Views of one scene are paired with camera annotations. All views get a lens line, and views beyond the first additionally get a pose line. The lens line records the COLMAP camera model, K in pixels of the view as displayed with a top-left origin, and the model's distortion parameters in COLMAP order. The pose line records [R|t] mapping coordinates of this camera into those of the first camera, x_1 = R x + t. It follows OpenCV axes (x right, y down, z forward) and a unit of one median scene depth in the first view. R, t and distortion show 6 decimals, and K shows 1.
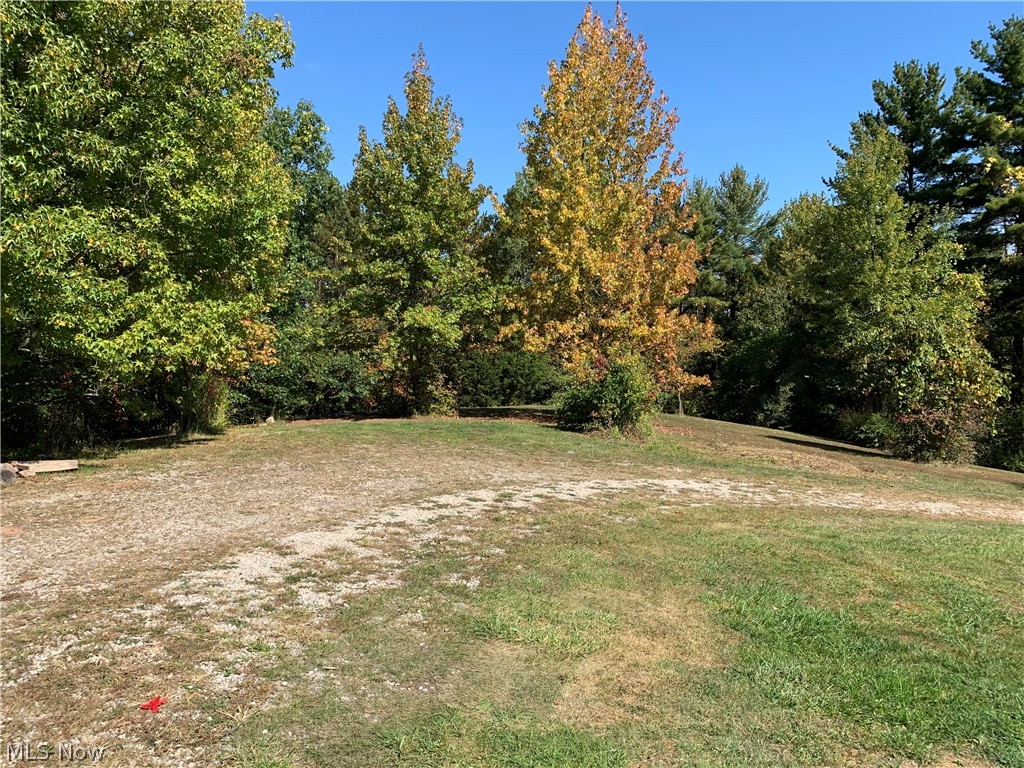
lens RADIAL K [[758.1, 0, 511.9], [0, 758.1, 383.4], [0, 0, 1]] dist [0.000564, -0.038590]
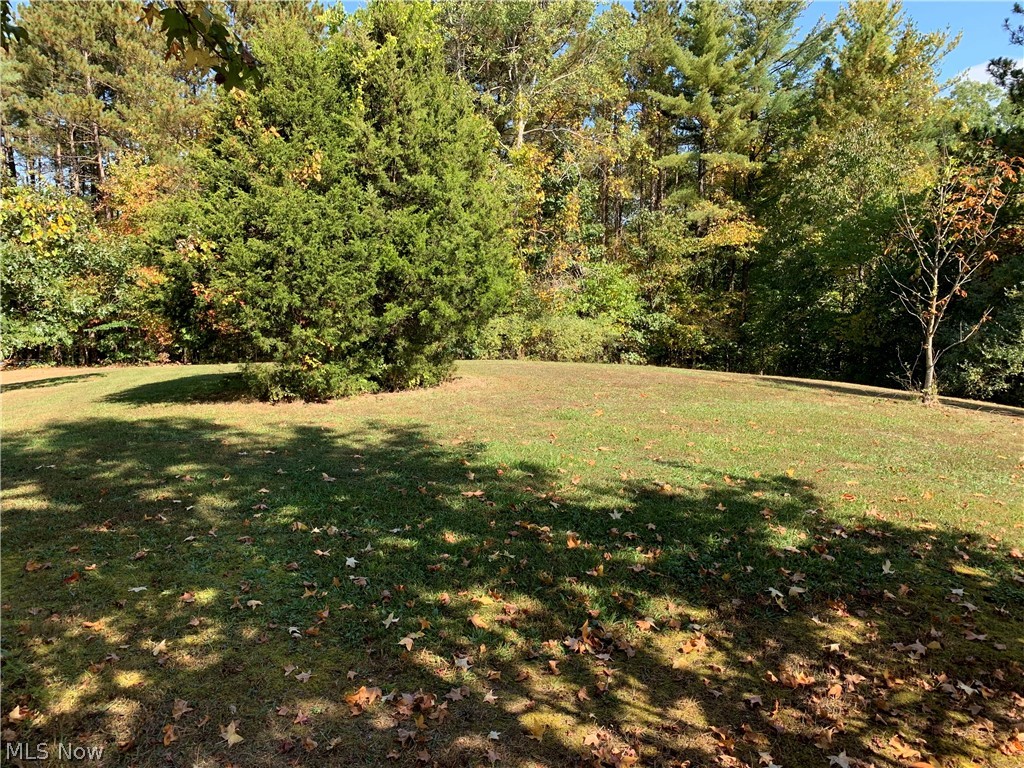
lens RADIAL K [[758.1, 0, 515.6], [0, 758.1, 381.6], [0, 0, 1]] dist [0.000564, -0.038590]
pose [[0.990078, -0.032010, 0.136822, -0.001790], [0.016026, 0.993076, 0.116372, -0.009604], [-0.139600, -0.113024, 0.983736, 0.698164]]
